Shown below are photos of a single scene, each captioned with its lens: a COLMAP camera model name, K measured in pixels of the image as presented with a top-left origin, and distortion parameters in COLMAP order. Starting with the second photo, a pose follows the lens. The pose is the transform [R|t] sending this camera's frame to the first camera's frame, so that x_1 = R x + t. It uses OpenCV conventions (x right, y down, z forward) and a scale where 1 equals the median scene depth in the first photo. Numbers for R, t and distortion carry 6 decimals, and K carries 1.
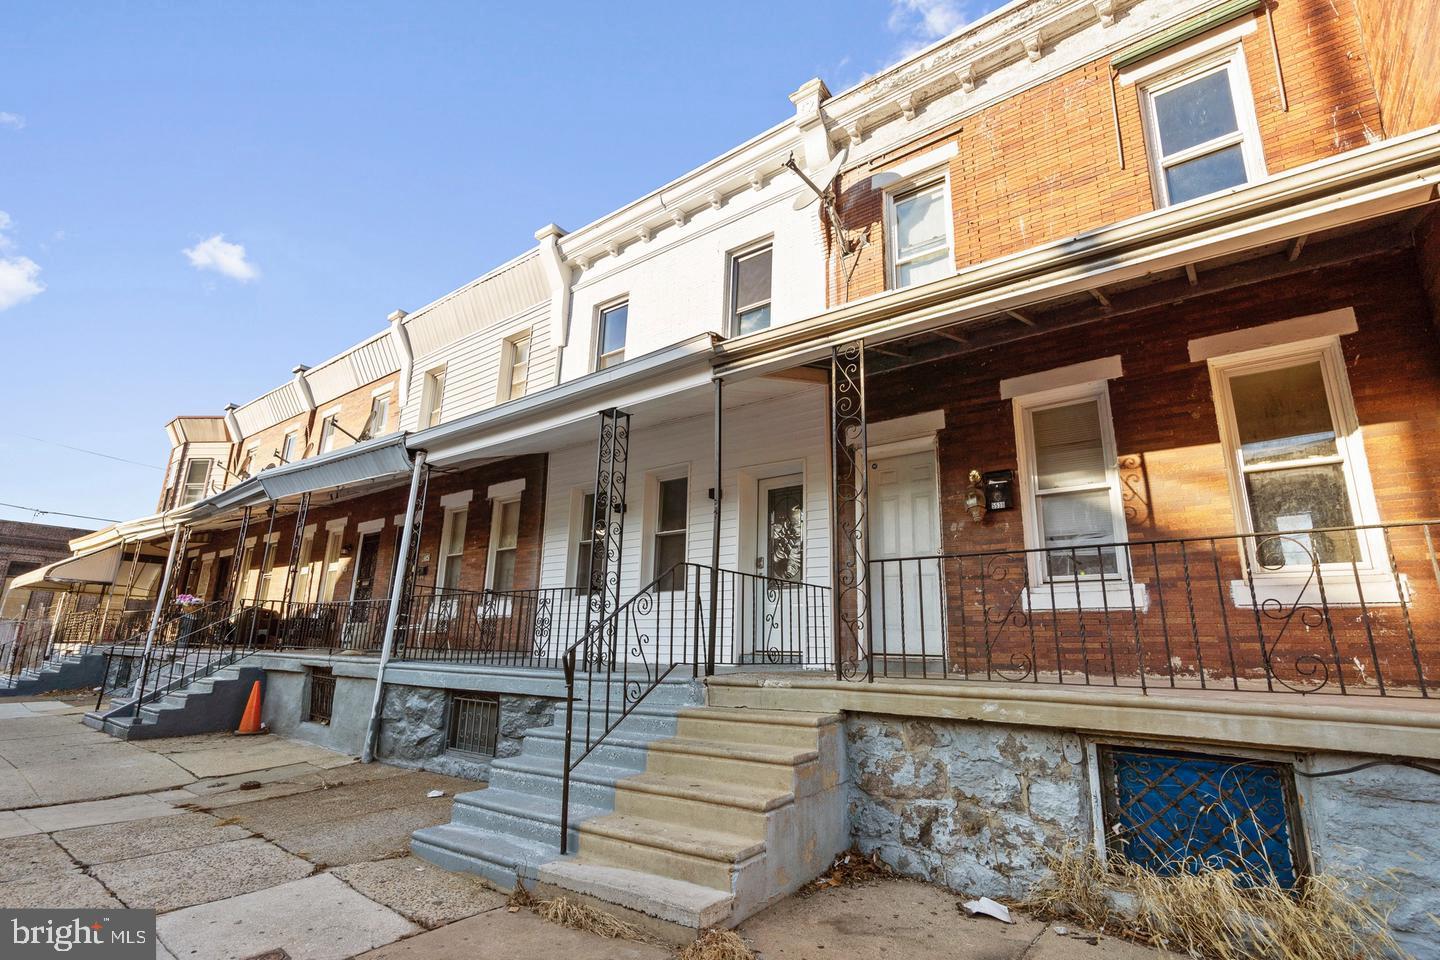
lens RADIAL K [[680.6, 0, 720.0], [0, 680.6, 480.0], [0, 0, 1]] dist [-0.000951, 0.000084]
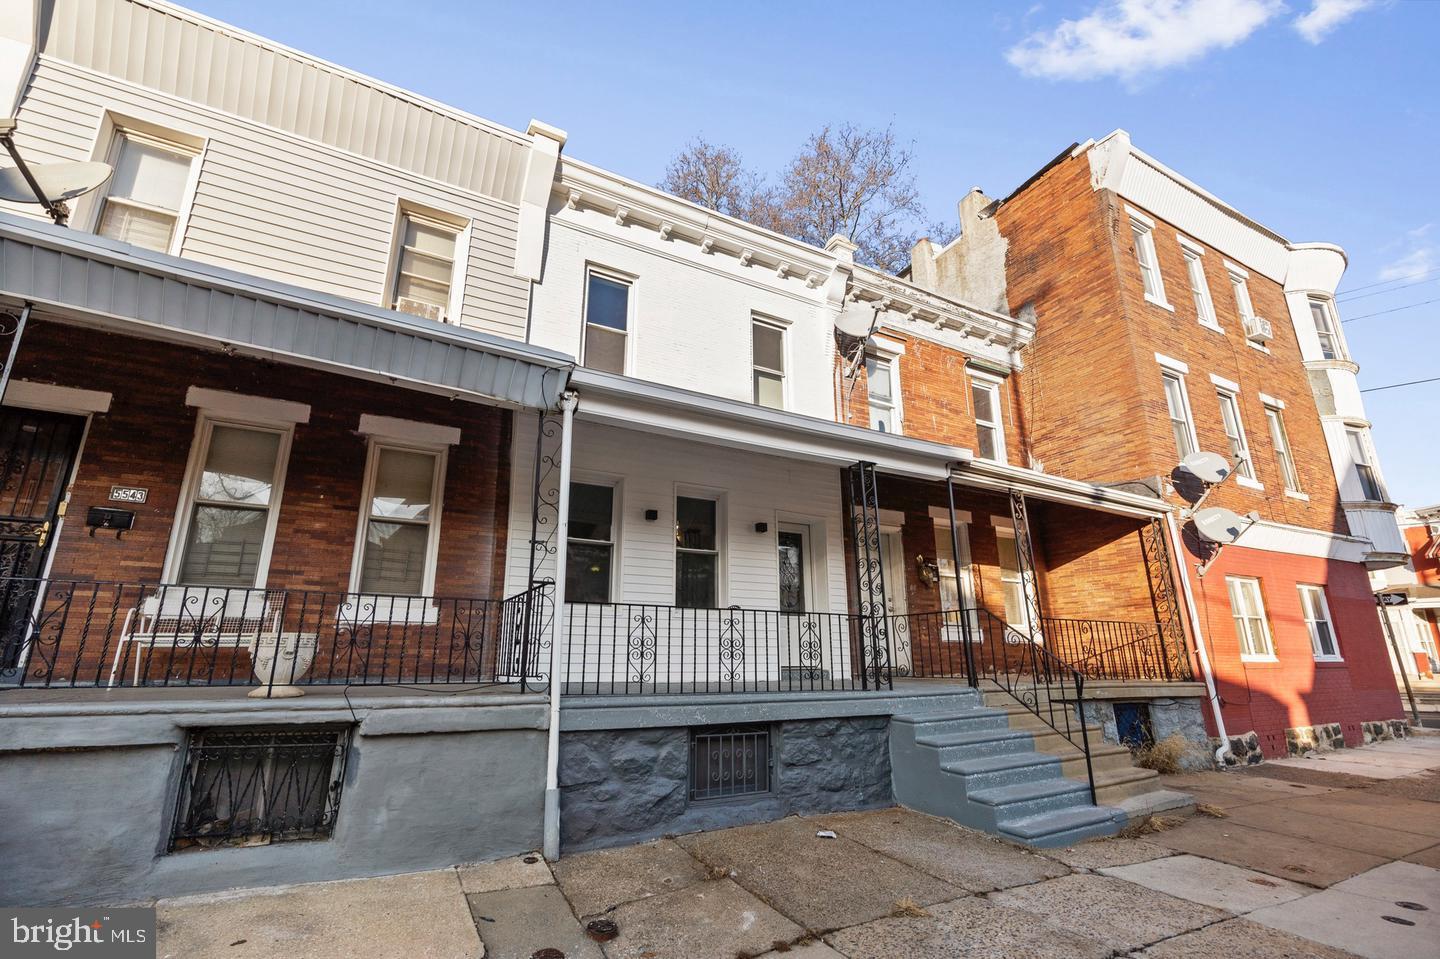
lens RADIAL K [[655.5, 0, 720.0], [0, 655.5, 479.5], [0, 0, 1]] dist [-0.001042, 0.000413]
pose [[0.399450, 0.223485, 0.889098, -1.098457], [-0.218678, 0.965064, -0.144333, 0.124463], [-0.890292, -0.136773, 0.434366, 0.645622]]
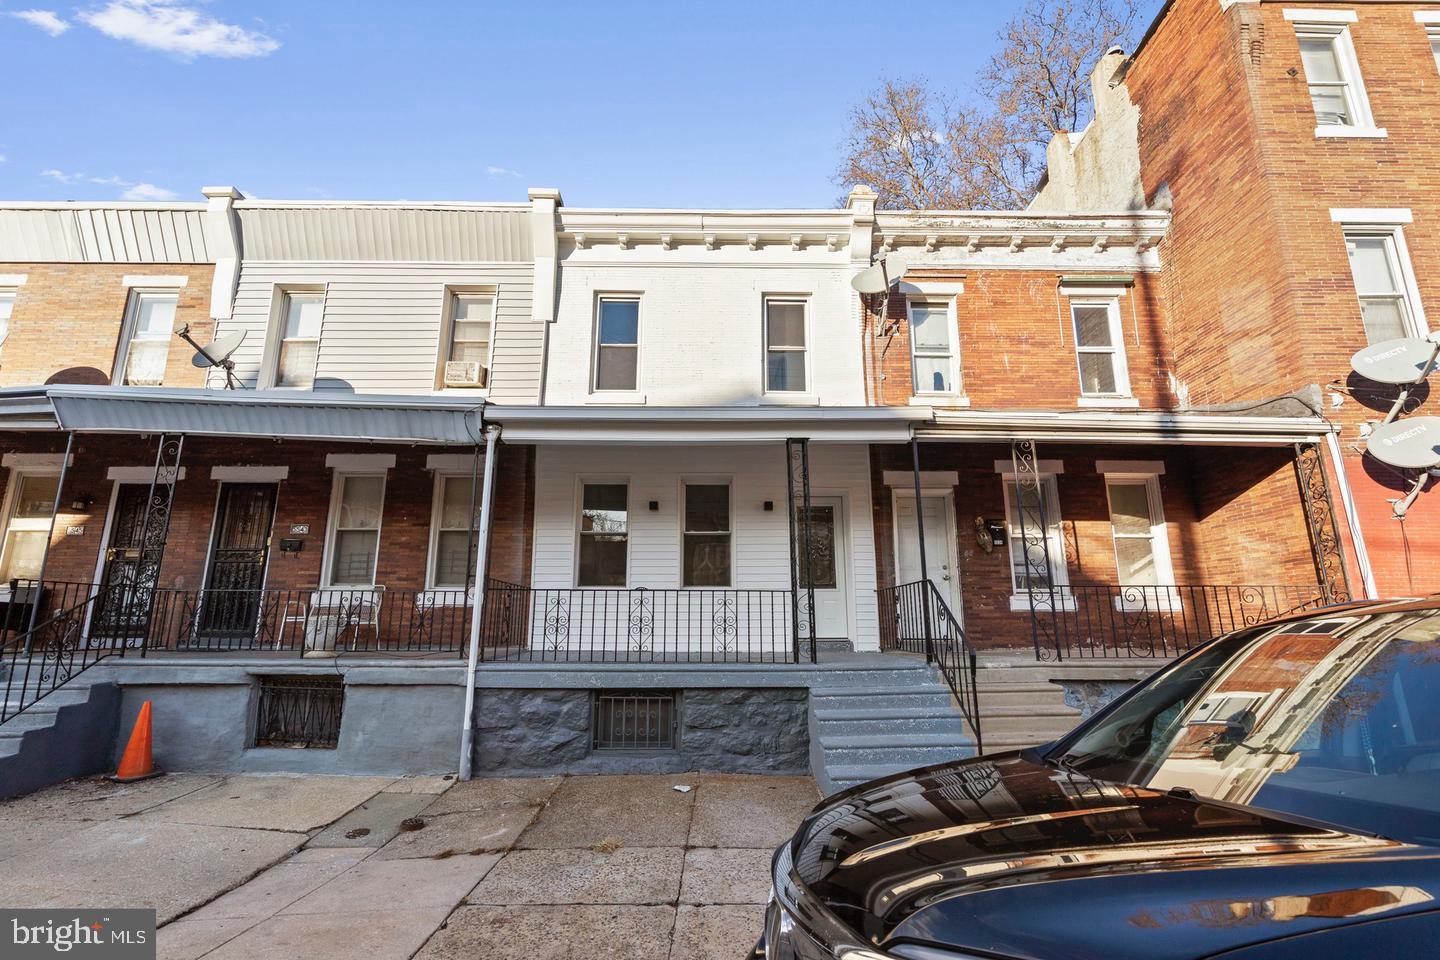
lens RADIAL K [[662.6, 0, 720.0], [0, 662.6, 480.0], [0, 0, 1]] dist [-0.000433, 0.000073]
pose [[0.786674, 0.111418, 0.607232, -0.831057], [-0.135873, 0.990710, -0.005756, -0.007181], [-0.602232, -0.077978, 0.794504, 0.155919]]
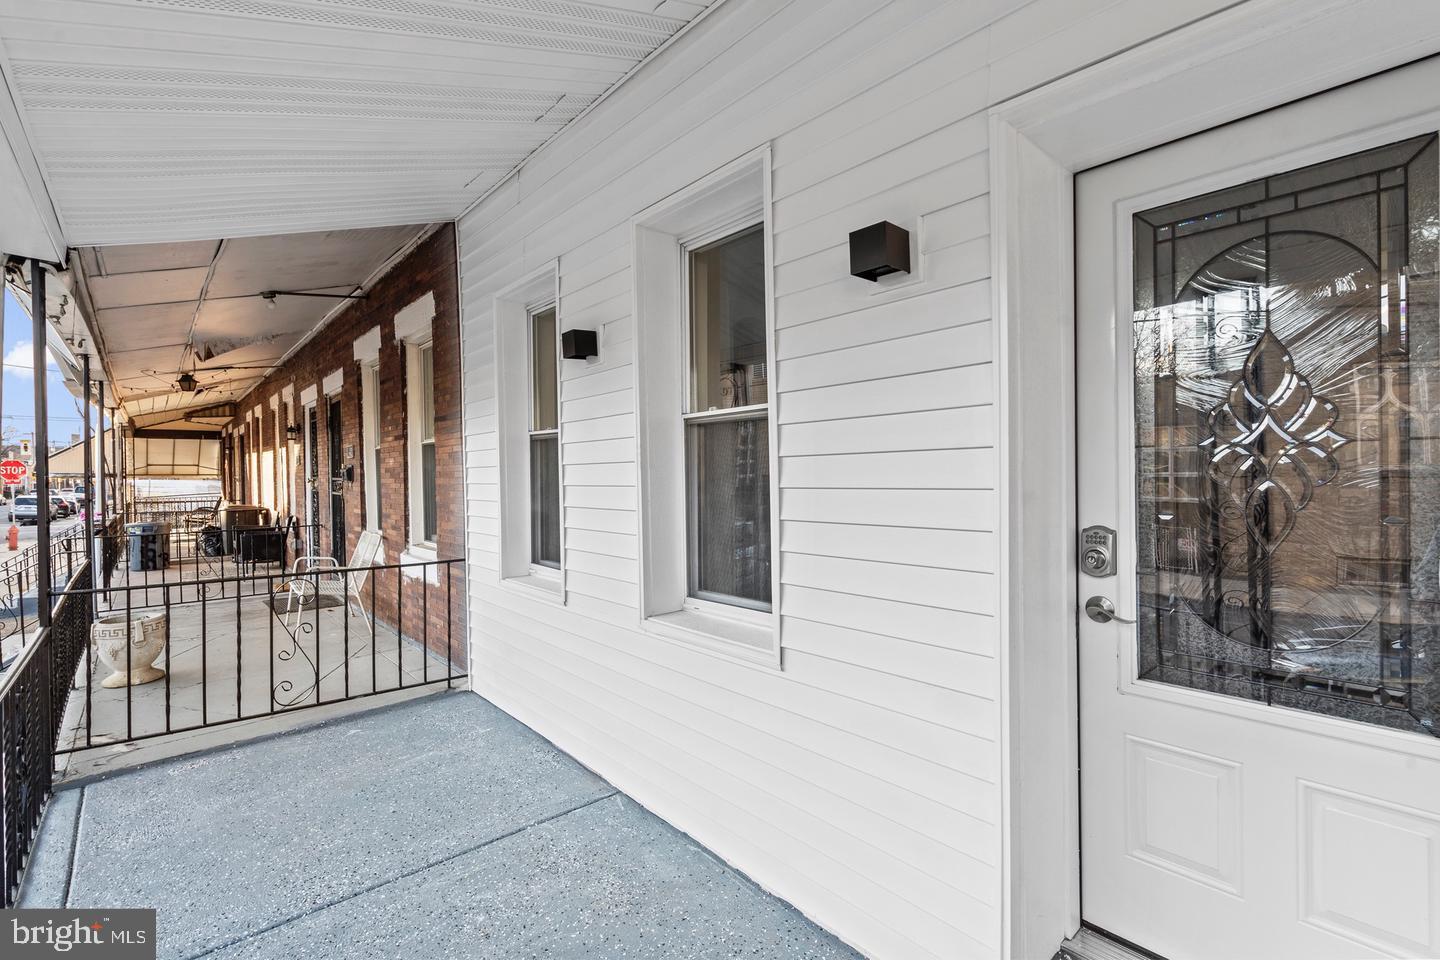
lens RADIAL K [[655.5, 0, 720.0], [0, 655.5, 480.0], [0, 0, 1]] dist [-0.001042, 0.000413]
pose [[0.983484, -0.035047, -0.177570, -0.022025], [0.077339, 0.968372, 0.237222, 0.041361], [0.163640, -0.247037, 0.955089, 0.800027]]
